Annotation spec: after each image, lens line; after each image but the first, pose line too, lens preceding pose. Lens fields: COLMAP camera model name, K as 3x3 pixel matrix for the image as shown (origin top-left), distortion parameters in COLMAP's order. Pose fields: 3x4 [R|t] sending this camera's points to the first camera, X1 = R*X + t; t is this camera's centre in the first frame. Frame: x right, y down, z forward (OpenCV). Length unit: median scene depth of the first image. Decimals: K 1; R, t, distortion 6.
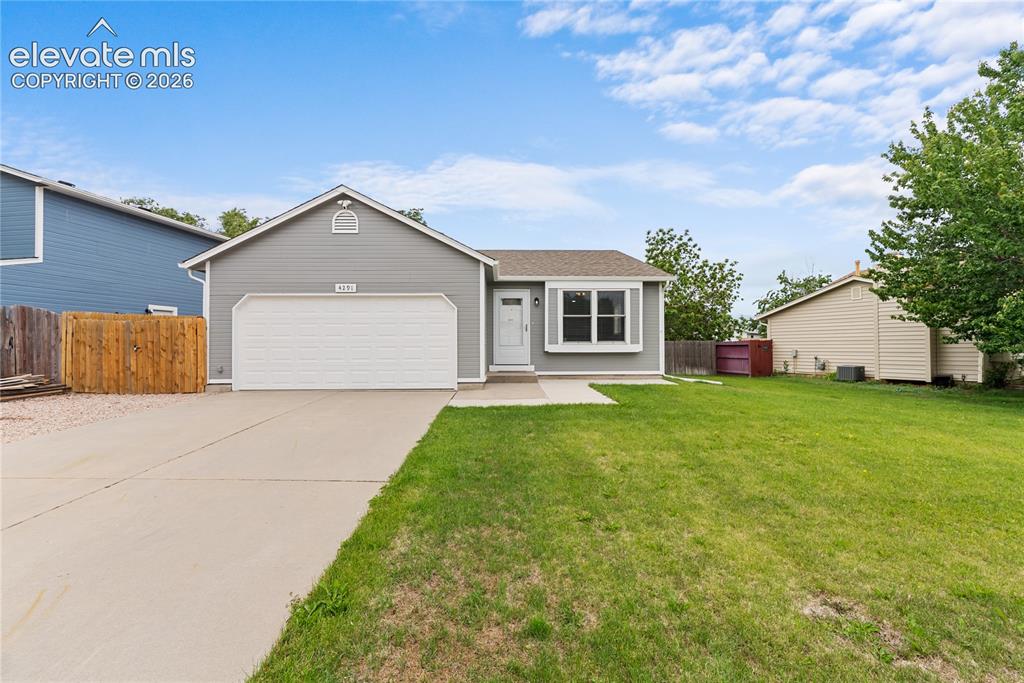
lens RADIAL K [[456.6, 0, 517.3], [0, 456.6, 339.6], [0, 0, 1]] dist [-0.009133, -0.000180]
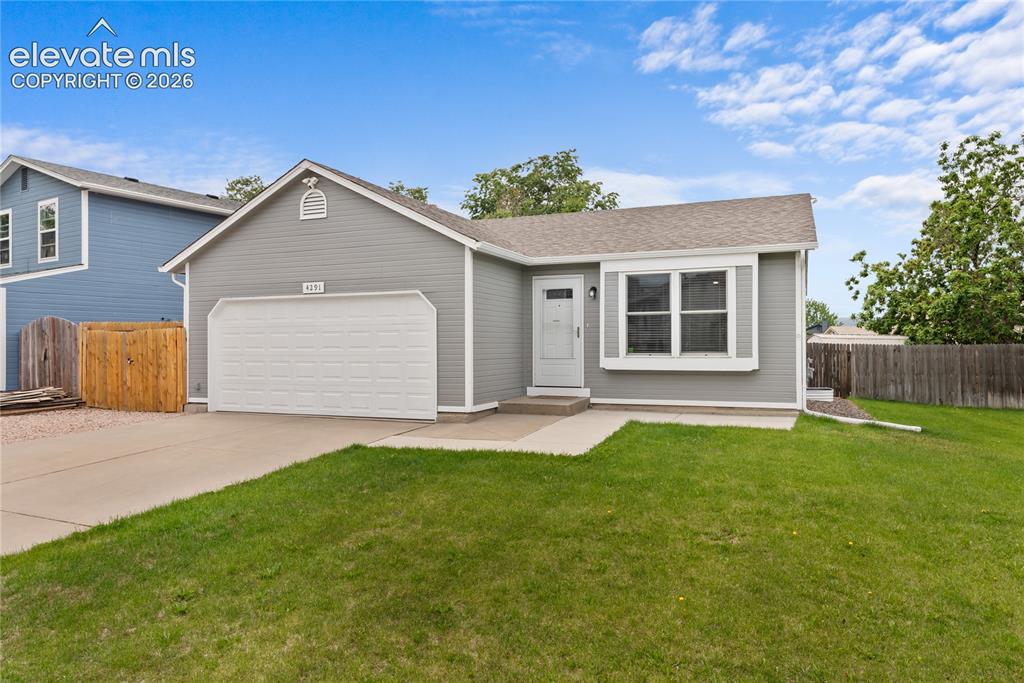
lens RADIAL K [[693.4, 0, 512.0], [0, 693.4, 341.5], [0, 0, 1]] dist [0.003795, 0.002356]
pose [[0.909706, -0.003589, -0.415237, 0.437390], [0.007808, 0.999934, 0.008462, -0.026445], [0.415180, -0.010940, 0.909674, 0.039638]]
